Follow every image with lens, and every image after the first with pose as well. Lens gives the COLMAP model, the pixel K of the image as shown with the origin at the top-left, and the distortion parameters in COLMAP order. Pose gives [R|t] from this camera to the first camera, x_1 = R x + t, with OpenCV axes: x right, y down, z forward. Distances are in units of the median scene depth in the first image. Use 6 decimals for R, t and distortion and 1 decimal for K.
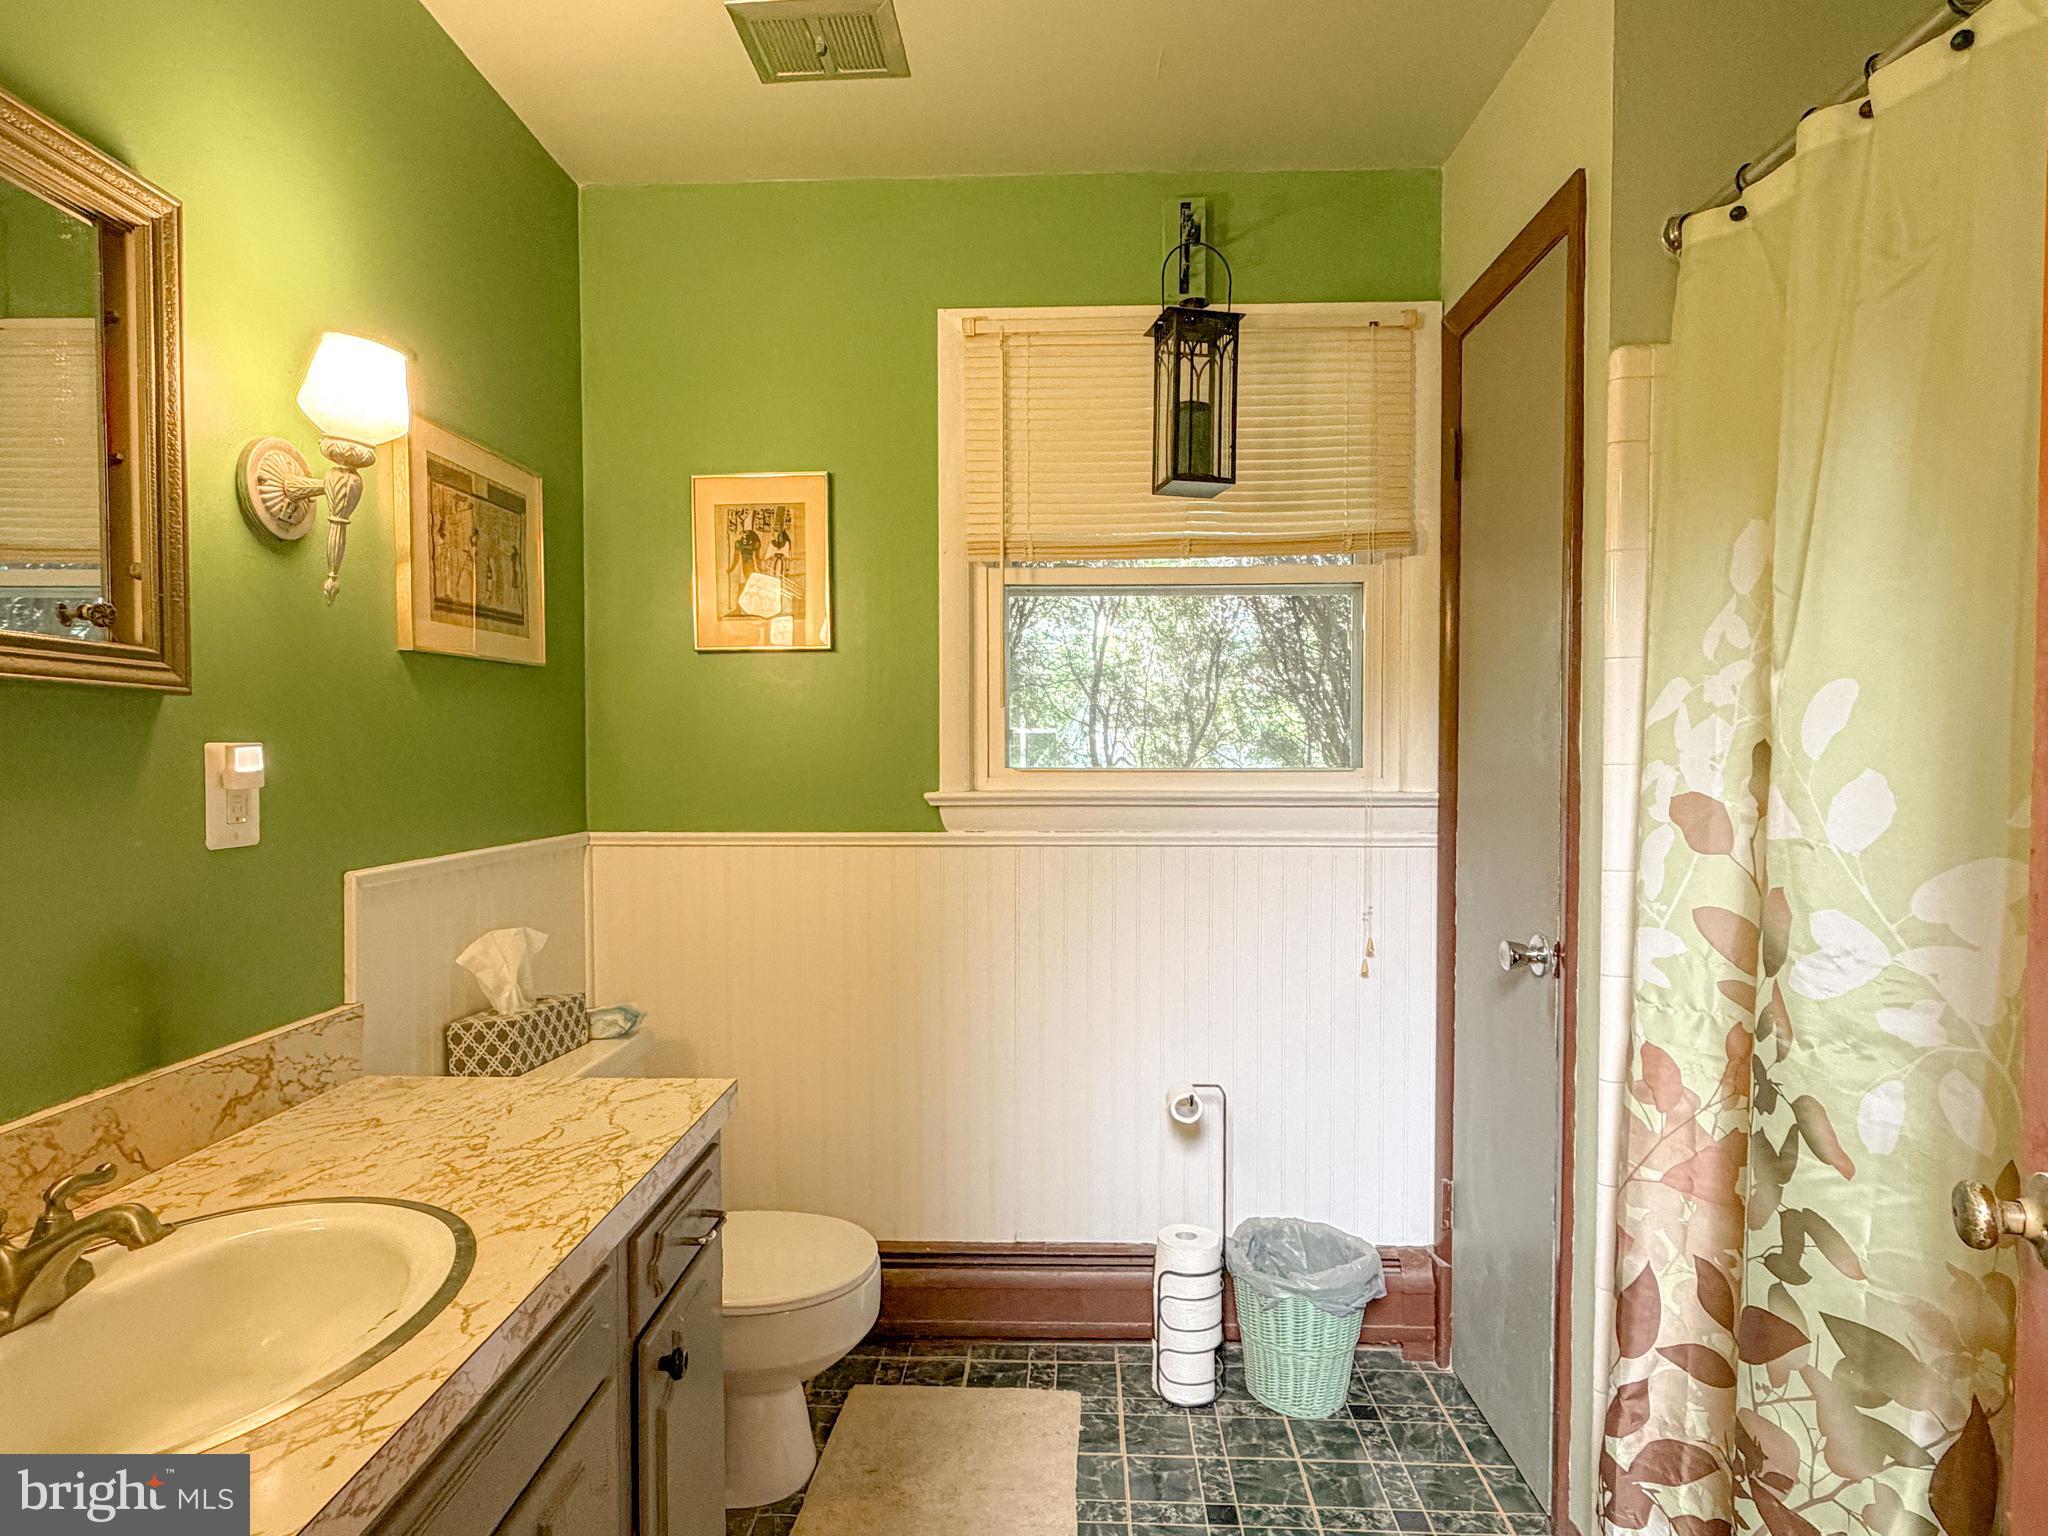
lens RADIAL K [[1149.2, 0, 1030.3], [0, 1149.2, 769.3], [0, 0, 1]] dist [-0.009691, 0.000821]
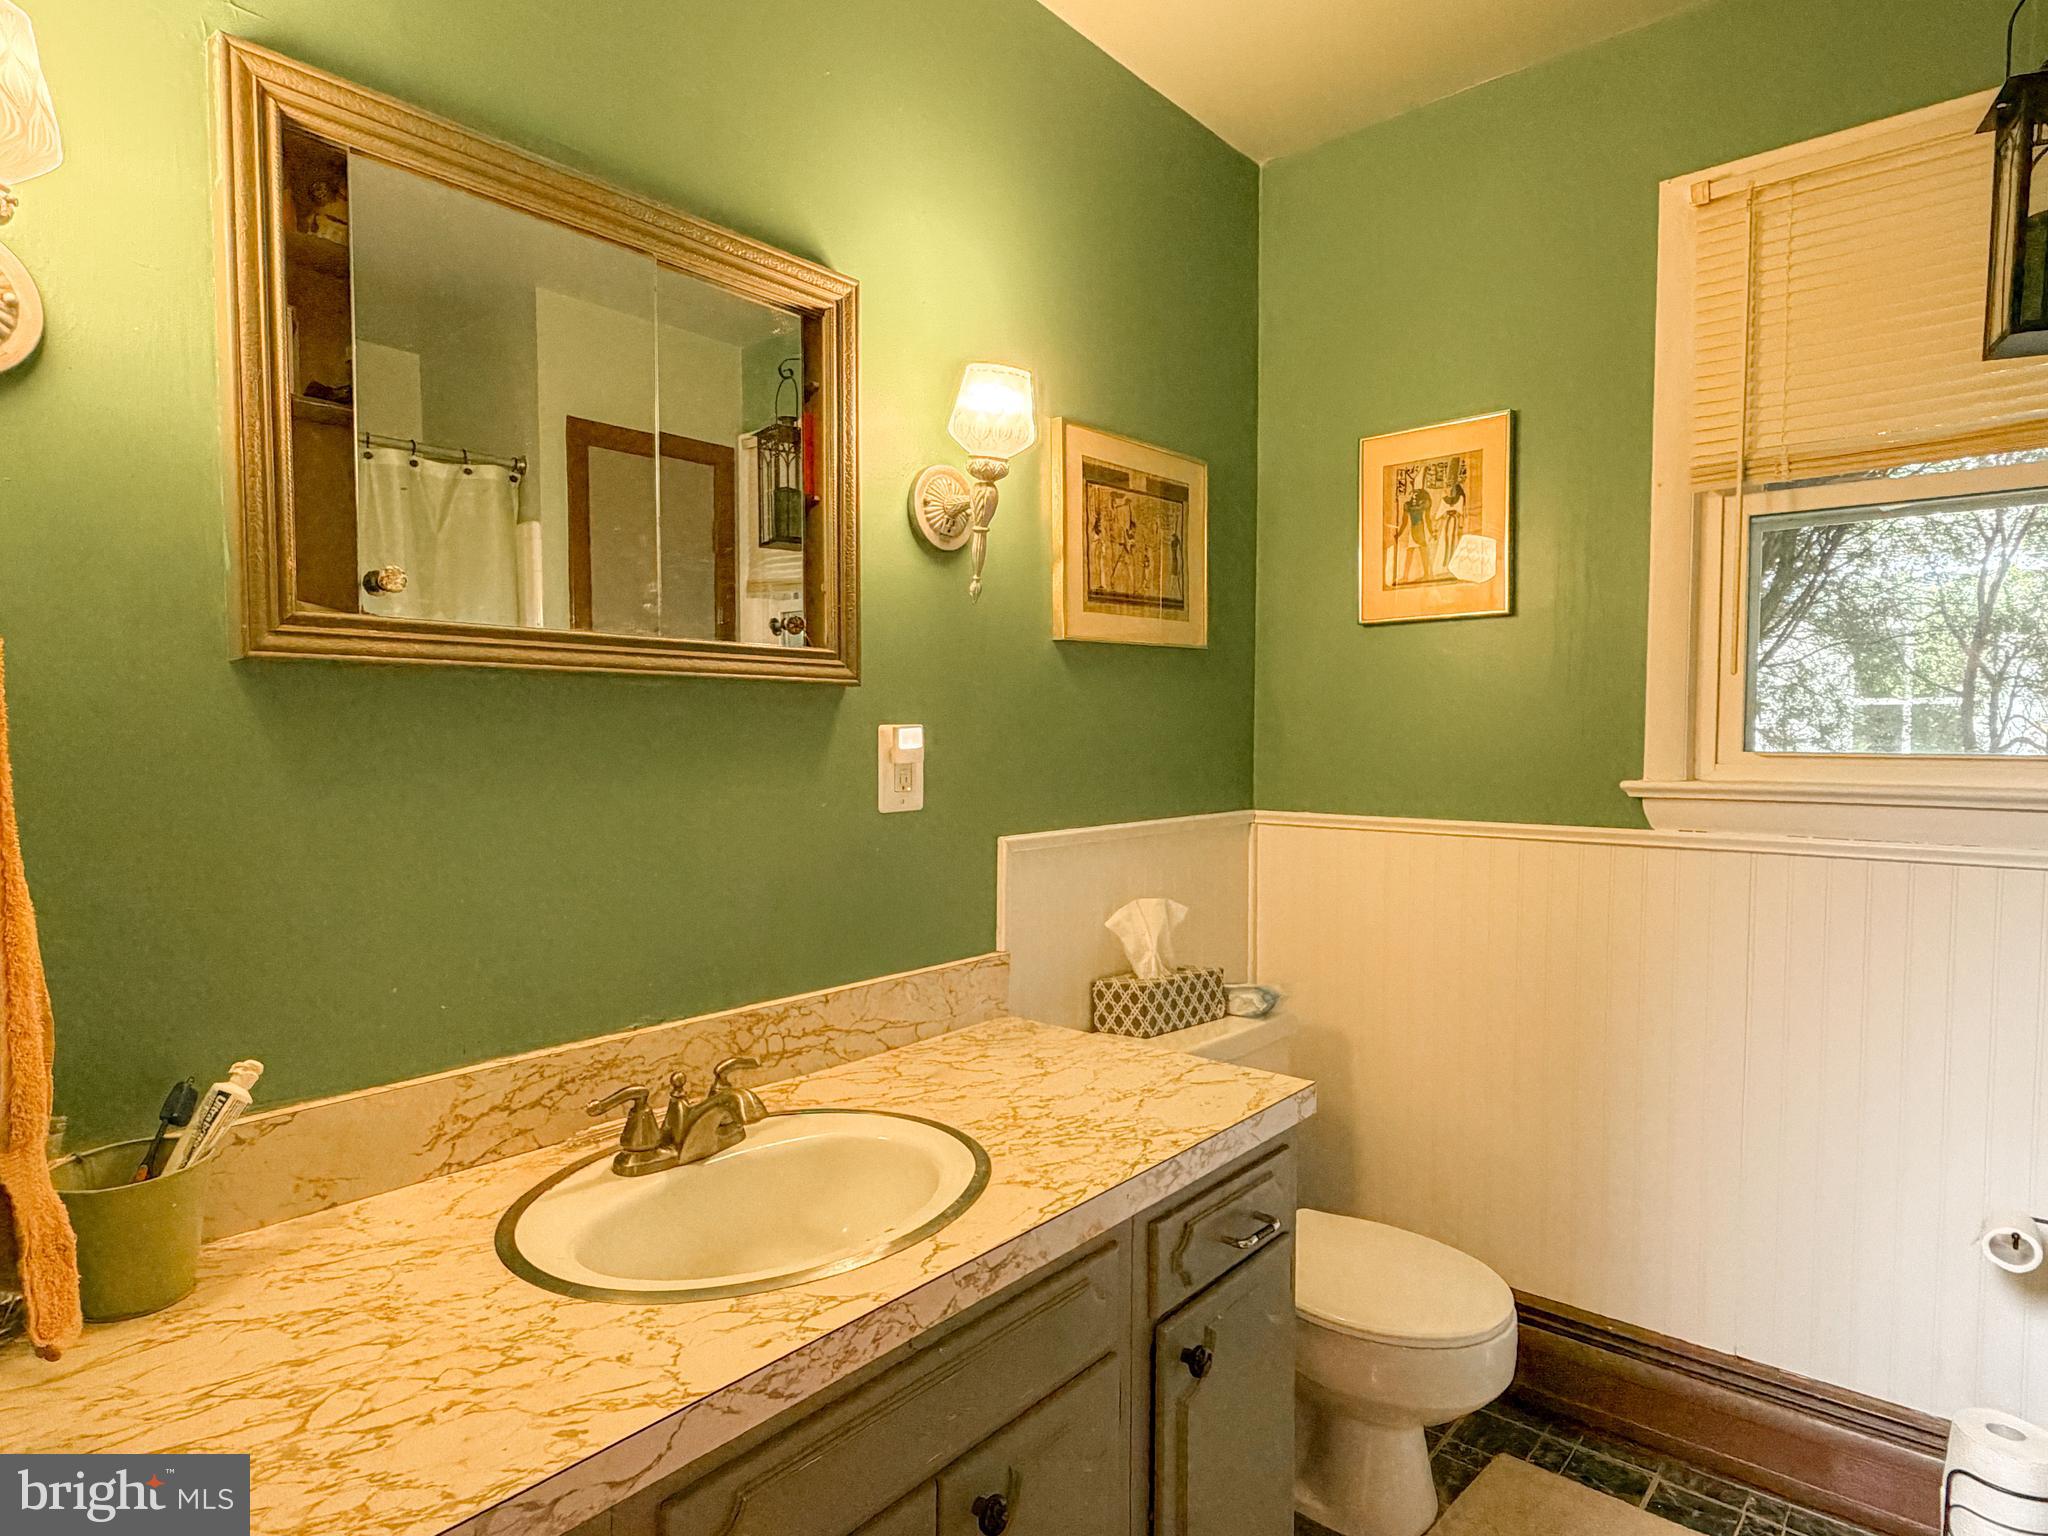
lens RADIAL K [[1149.2, 0, 1019.0], [0, 1149.2, 776.6], [0, 0, 1]] dist [-0.009691, 0.000821]
pose [[0.766374, 0.026759, -0.641837, 0.136410], [-0.009206, 0.999487, 0.030677, -0.005228], [0.642329, -0.017601, 0.766227, 0.117042]]
